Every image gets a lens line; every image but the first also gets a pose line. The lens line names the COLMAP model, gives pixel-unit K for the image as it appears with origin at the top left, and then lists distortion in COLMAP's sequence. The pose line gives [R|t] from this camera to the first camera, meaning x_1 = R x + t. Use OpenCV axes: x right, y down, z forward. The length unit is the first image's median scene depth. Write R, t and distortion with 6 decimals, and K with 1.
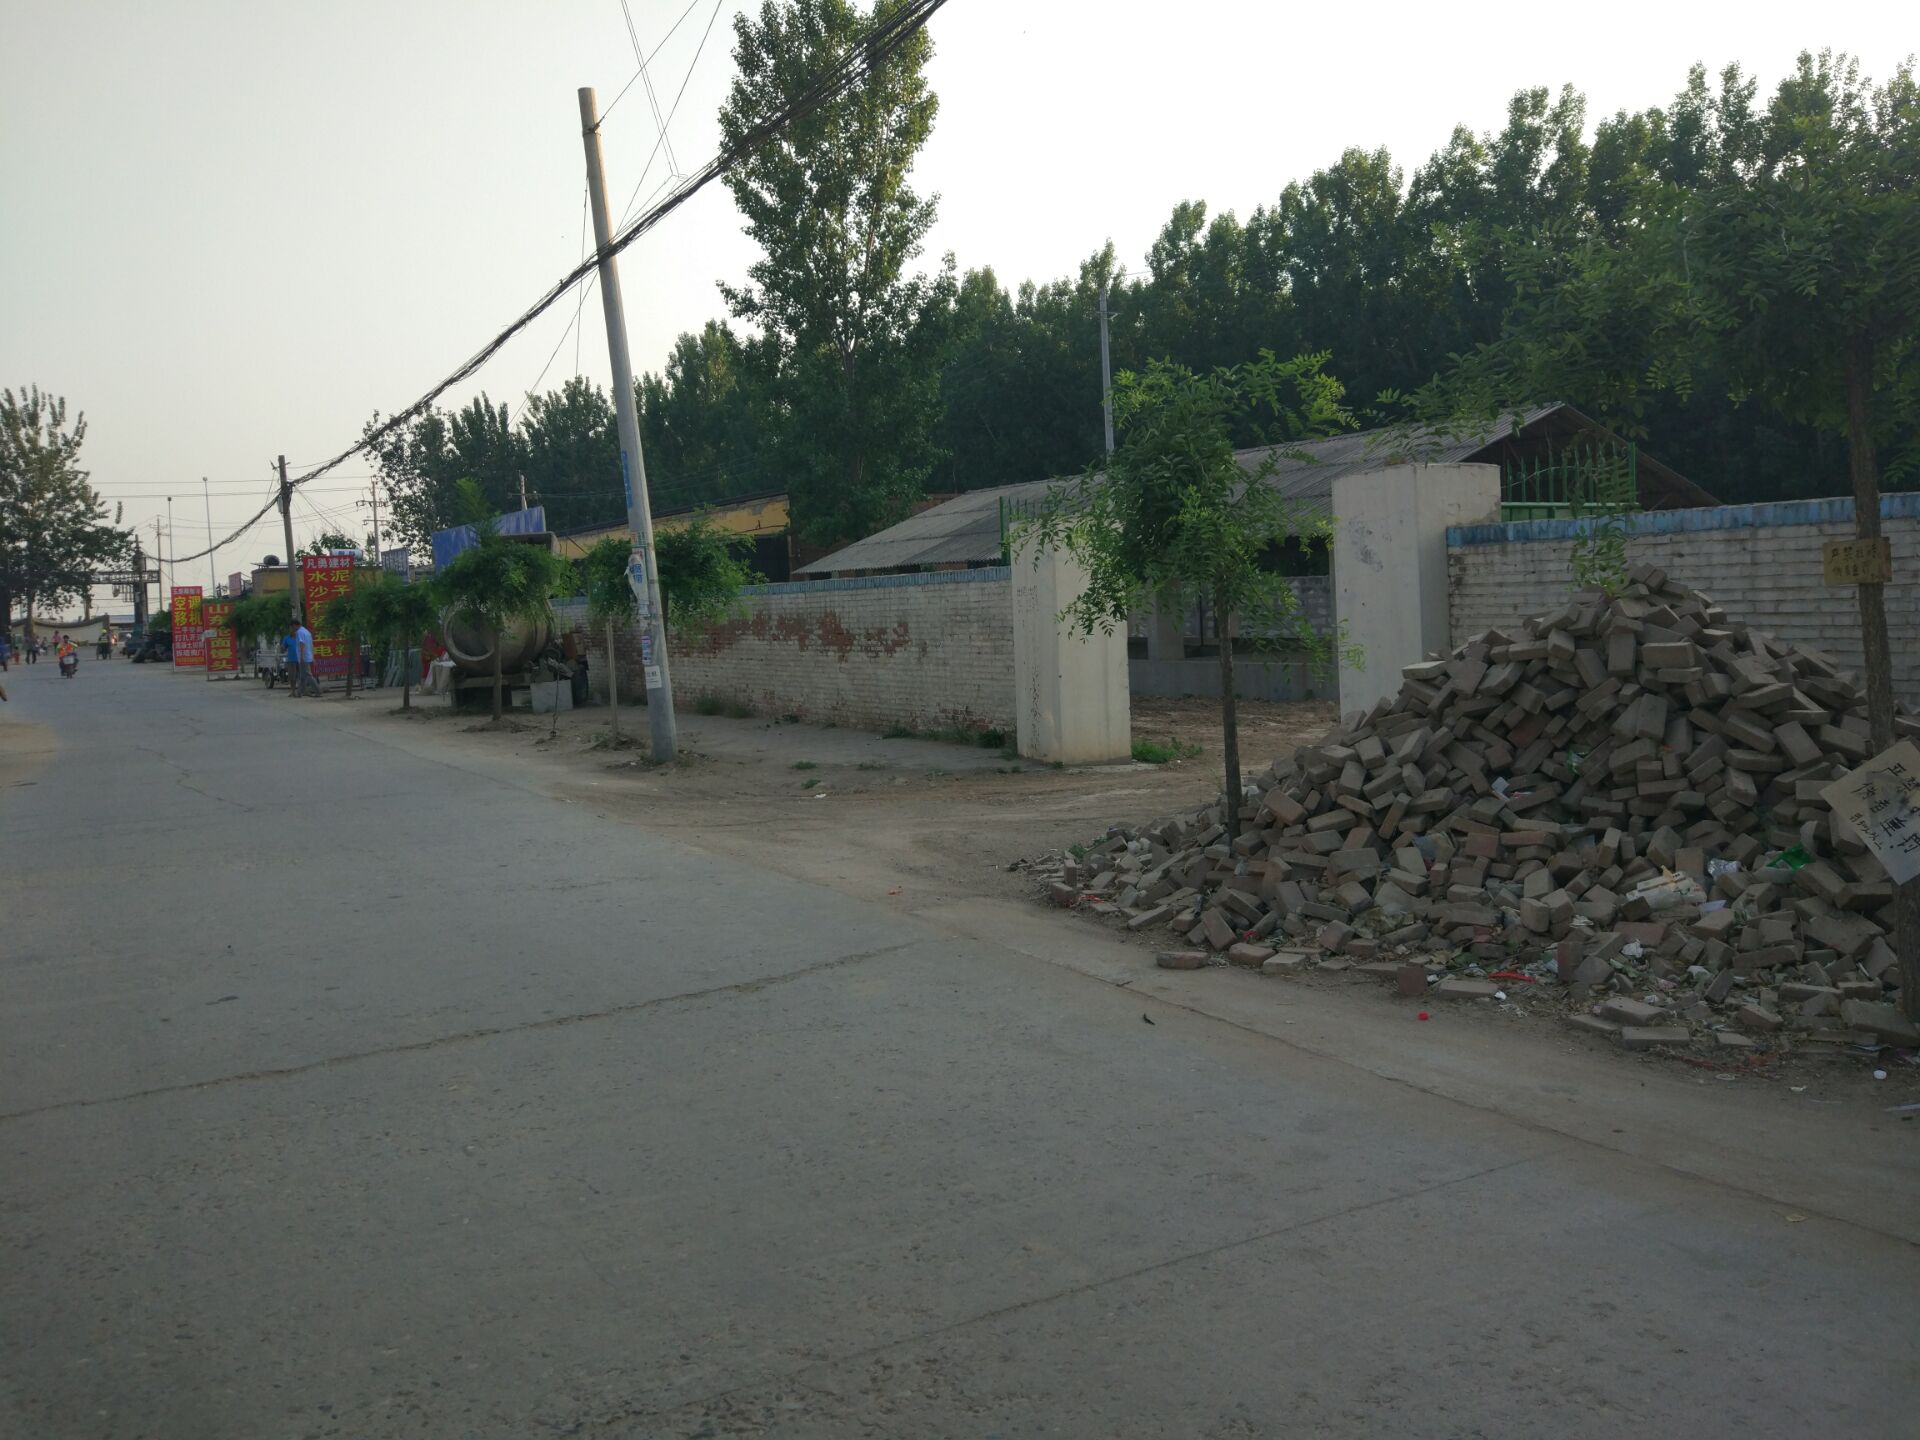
lens RADIAL K [[1626.5, 0, 1014.5], [0, 1626.5, 718.3], [0, 0, 1]] dist [0.171058, -0.356347]
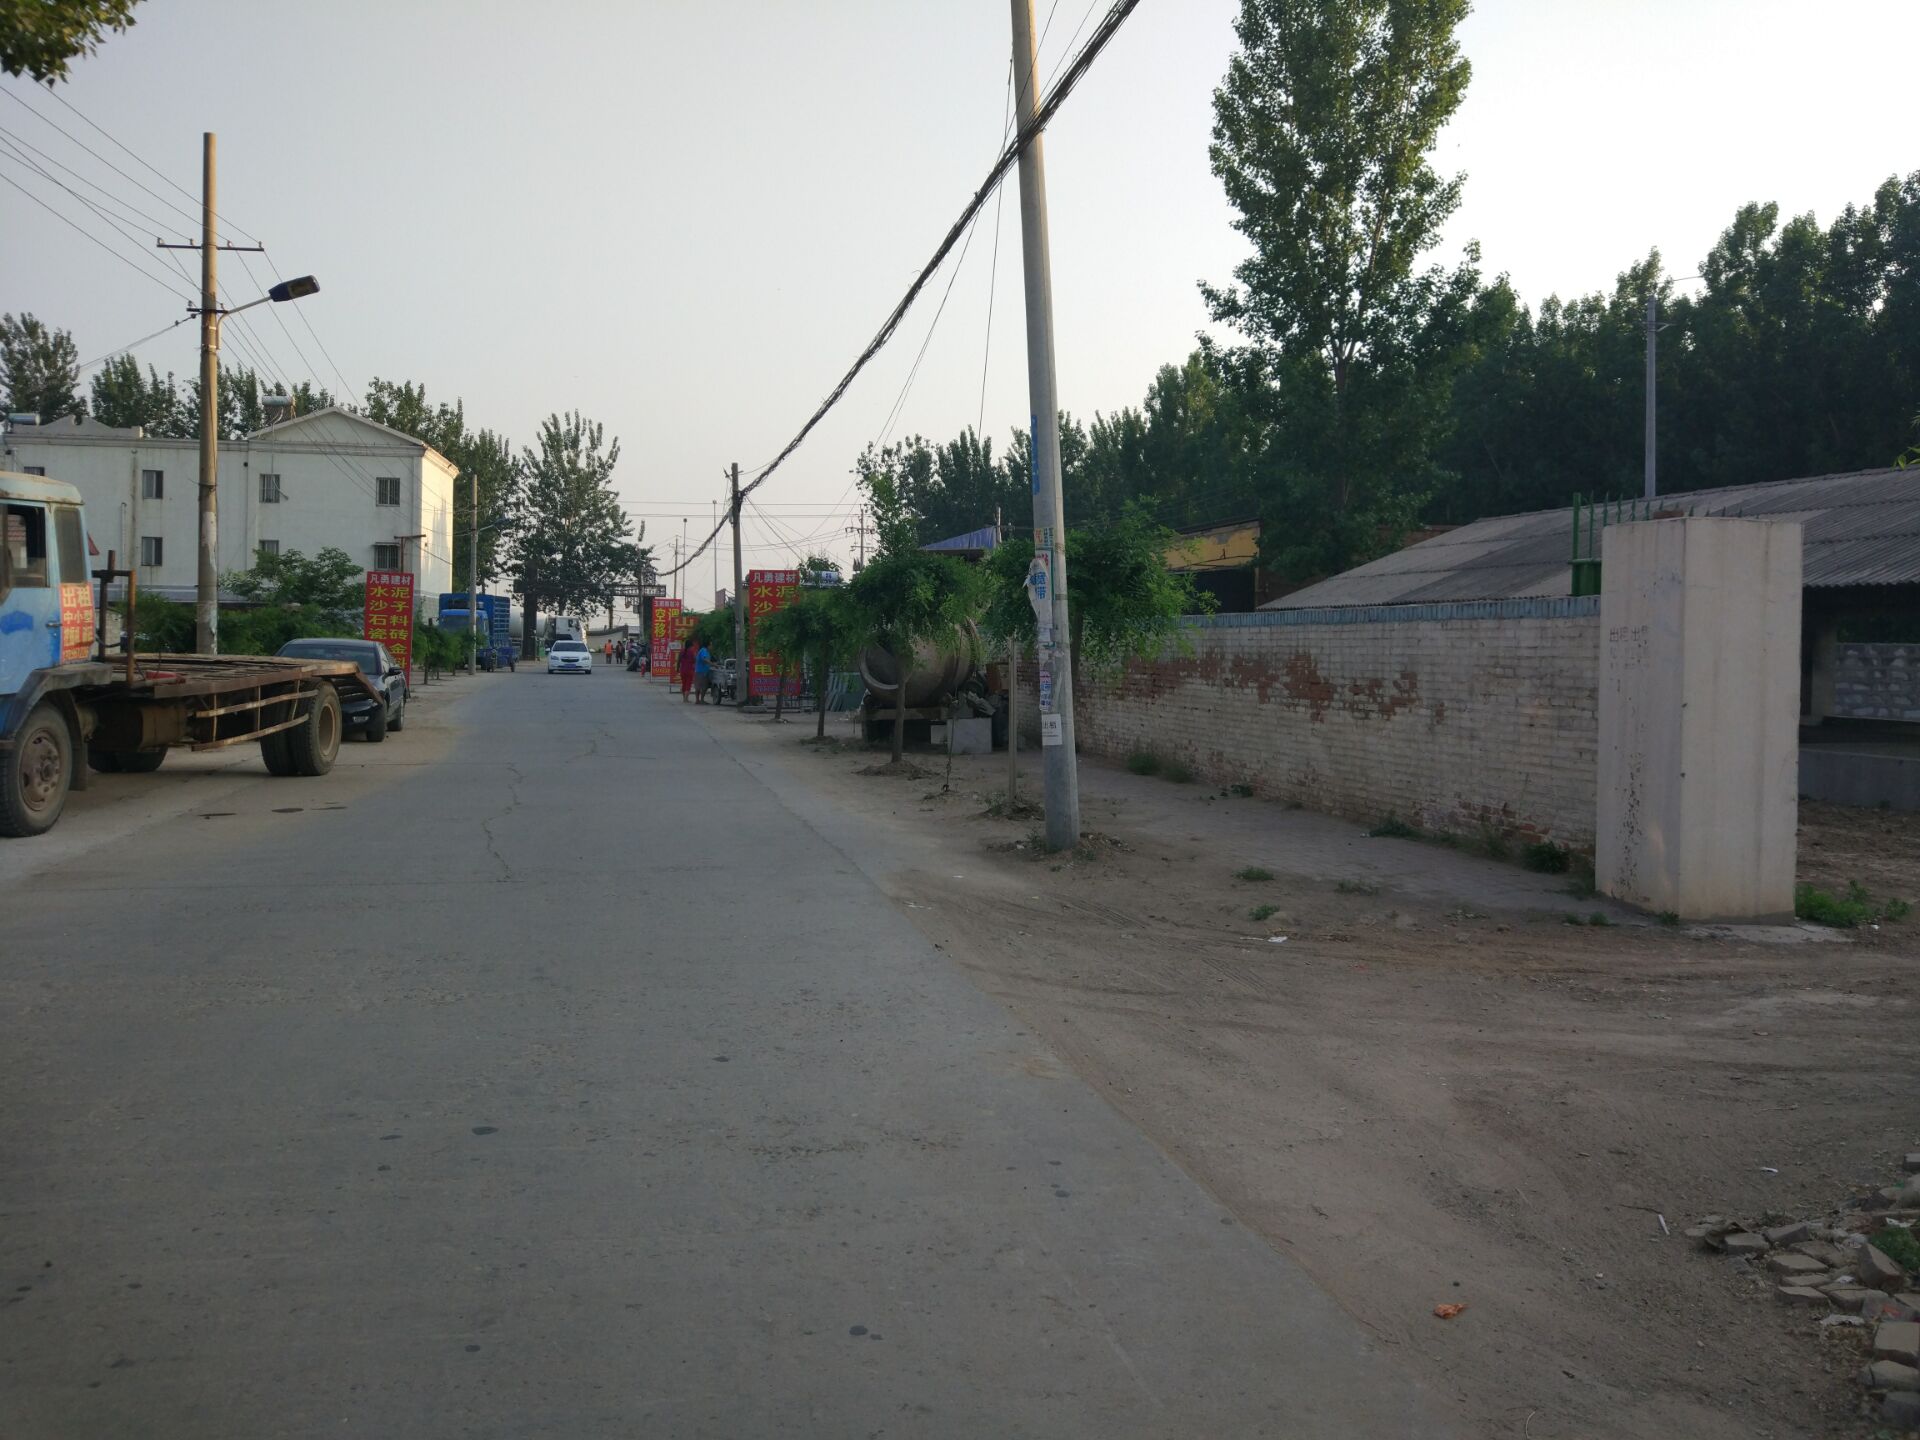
lens RADIAL K [[1629.6, 0, 1012.0], [0, 1629.6, 651.2], [0, 0, 1]] dist [0.211739, -0.428345]
pose [[0.958688, 0.053134, -0.279452, -0.016908], [-0.071842, 0.995779, -0.057128, -0.007406], [0.275237, 0.074844, 0.958459, 0.131415]]
